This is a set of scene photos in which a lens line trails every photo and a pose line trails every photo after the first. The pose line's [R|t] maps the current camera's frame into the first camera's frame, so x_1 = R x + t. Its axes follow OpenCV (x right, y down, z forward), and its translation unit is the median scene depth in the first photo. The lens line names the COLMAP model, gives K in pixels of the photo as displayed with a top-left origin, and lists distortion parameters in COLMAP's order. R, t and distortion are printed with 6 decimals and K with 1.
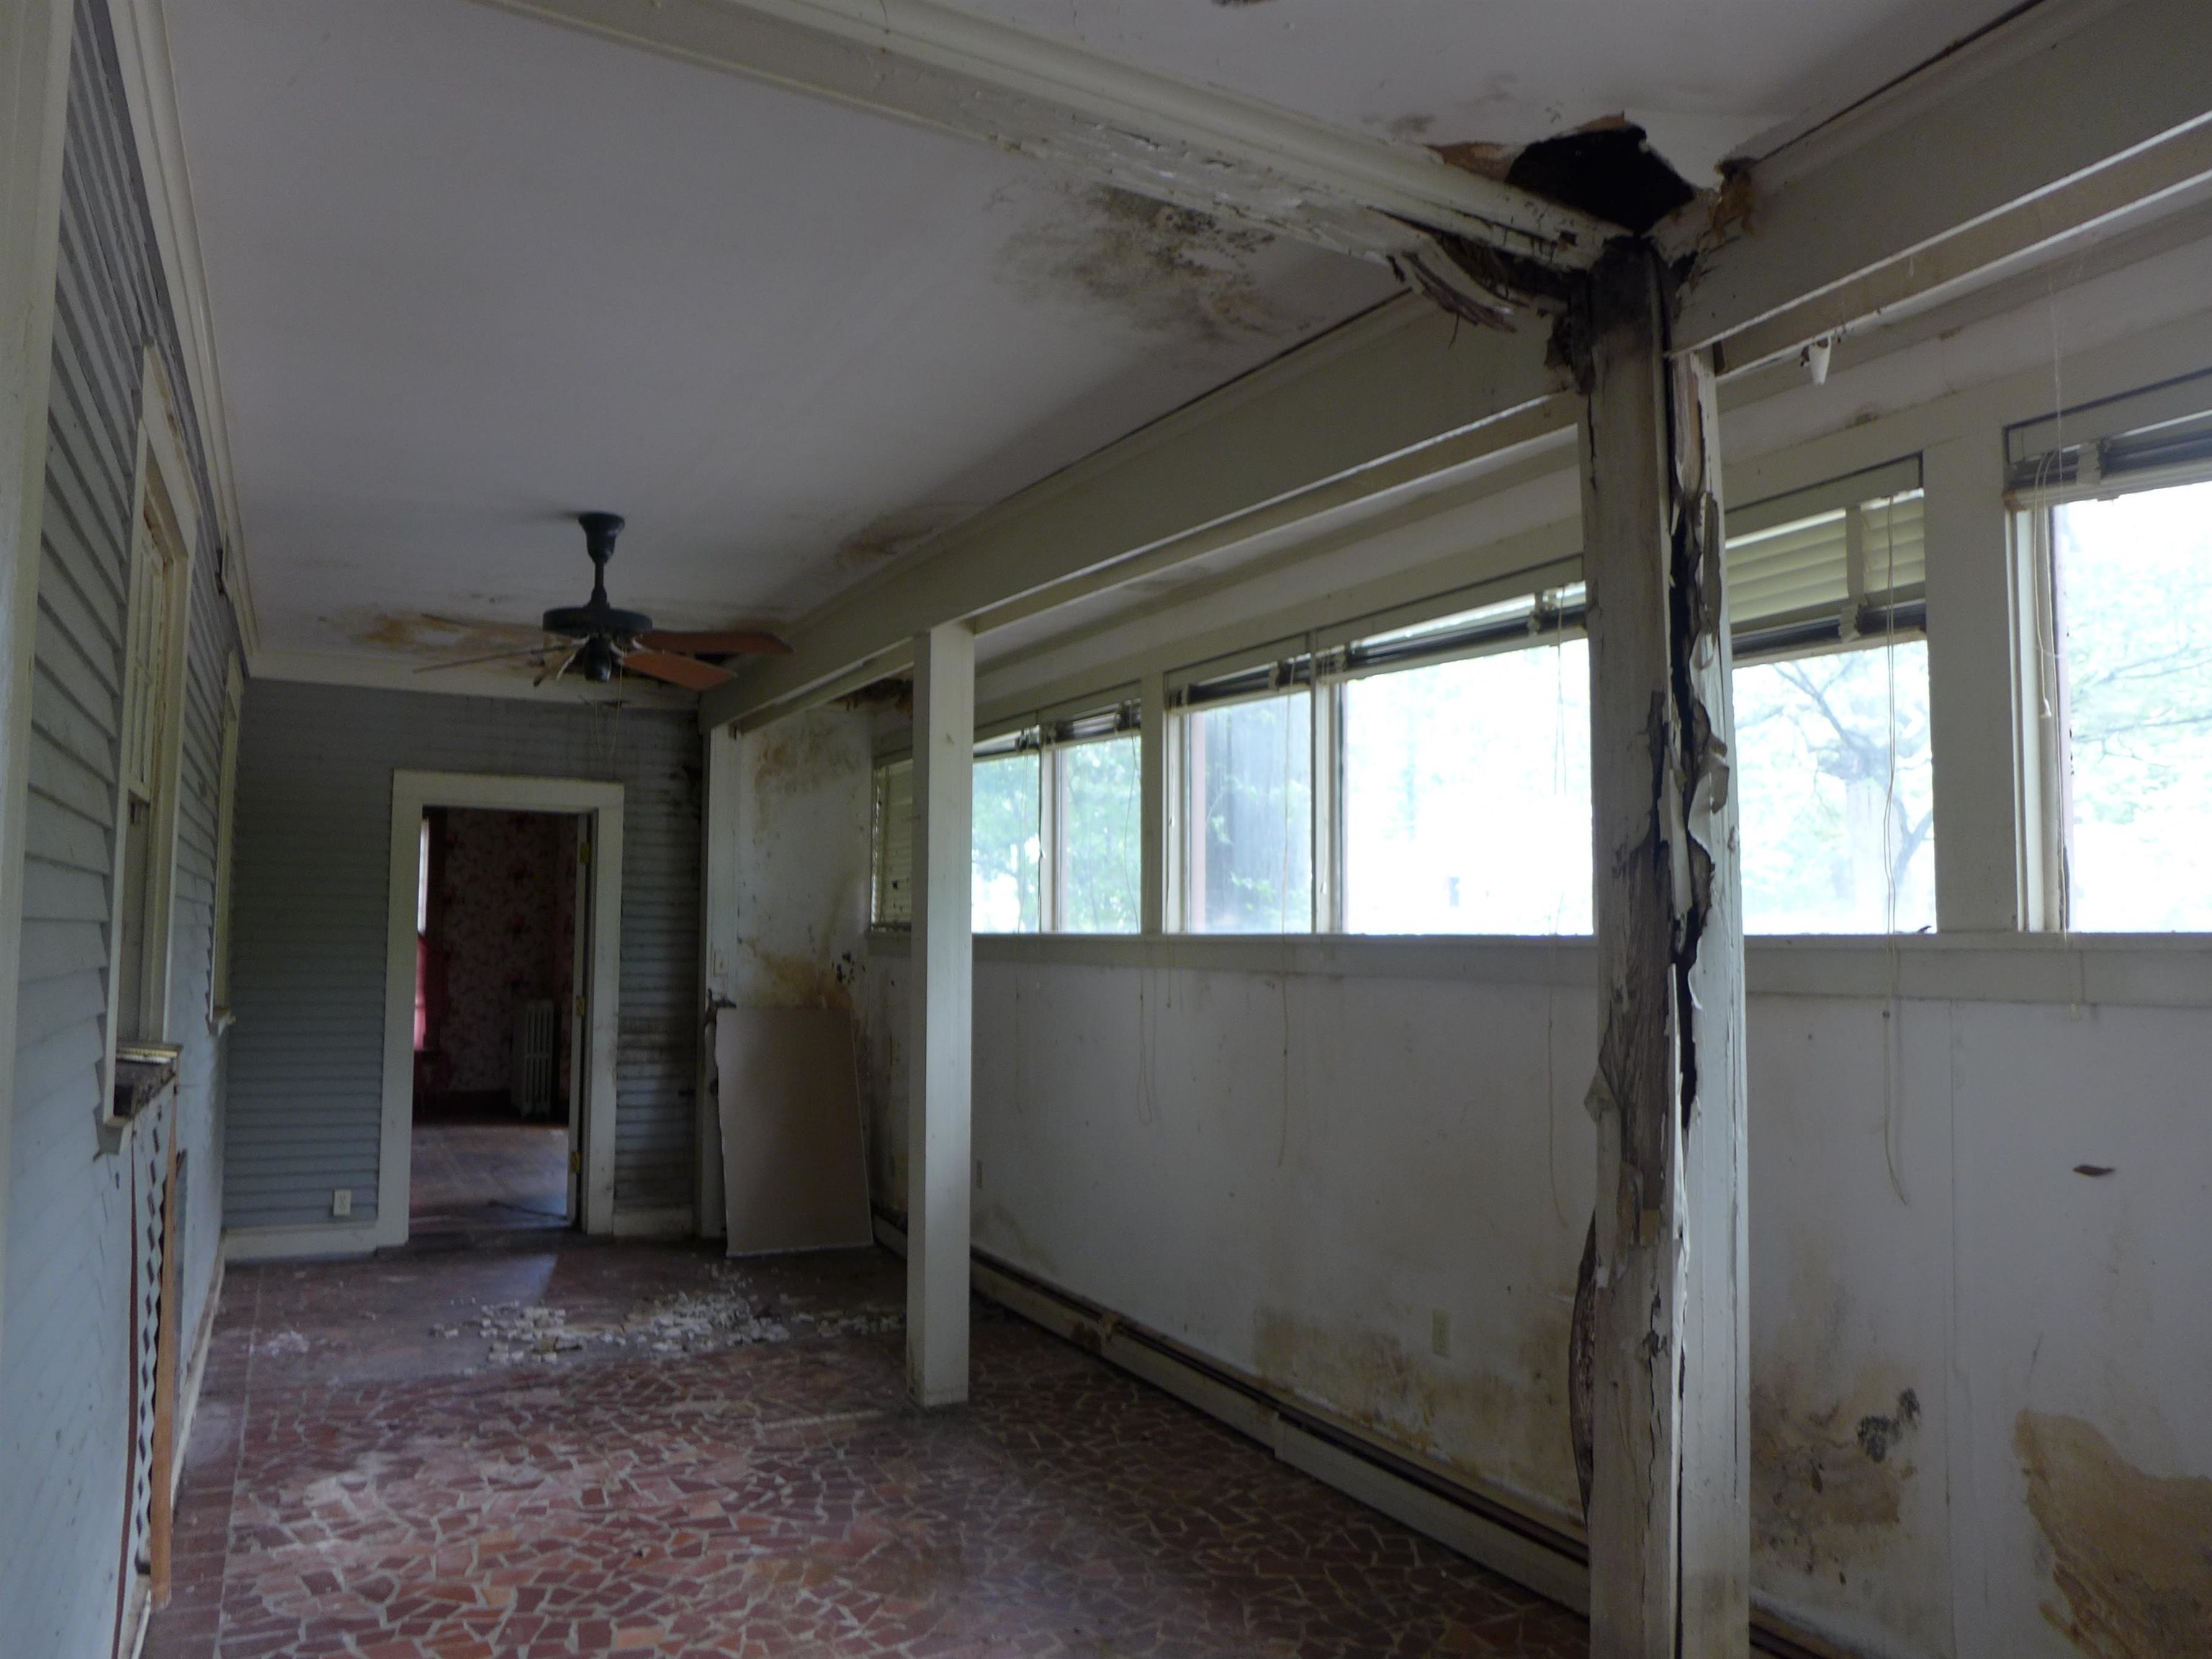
lens RADIAL K [[1579.3, 0, 1106.0], [0, 1579.3, 829.5], [0, 0, 1]] dist [-0.040295, -0.002557]
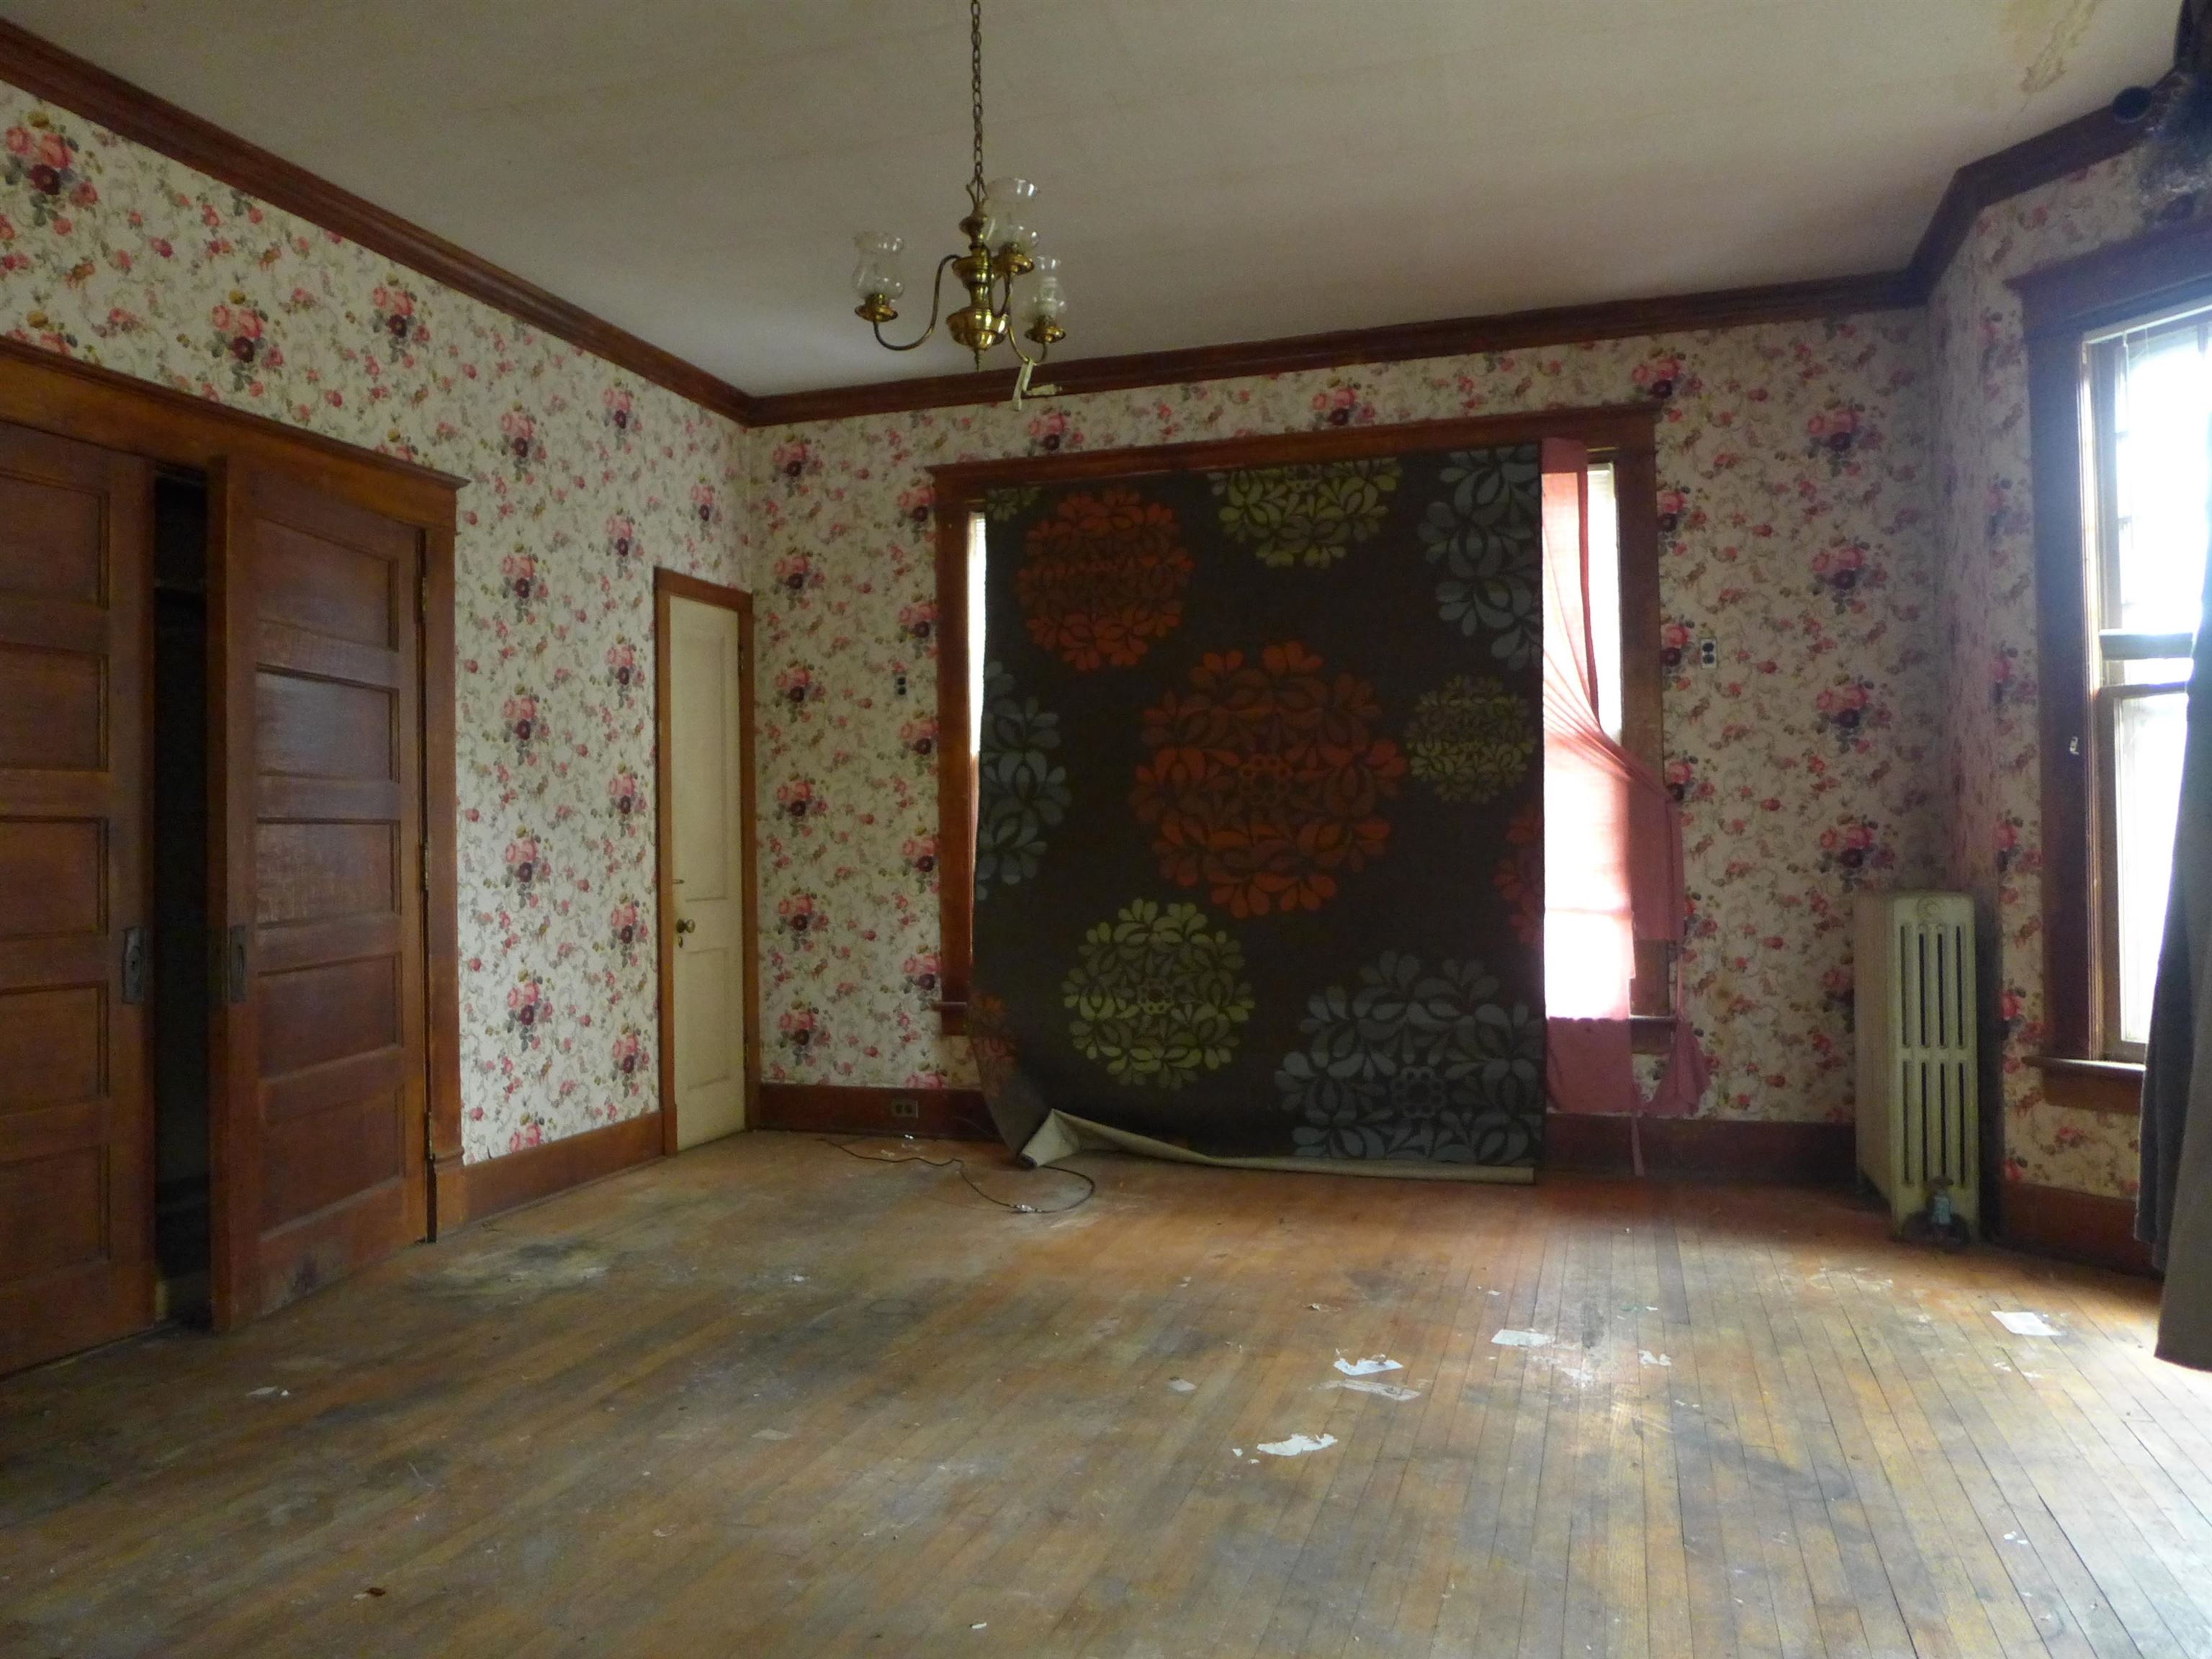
lens RADIAL K [[1579.3, 0, 1106.0], [0, 1579.3, 829.5], [0, 0, 1]] dist [-0.040295, -0.002557]
pose [[0.703551, -0.032738, -0.709890, -0.313630], [0.071310, 0.997149, 0.024688, 0.093644], [0.707058, -0.067991, 0.703880, 0.810333]]
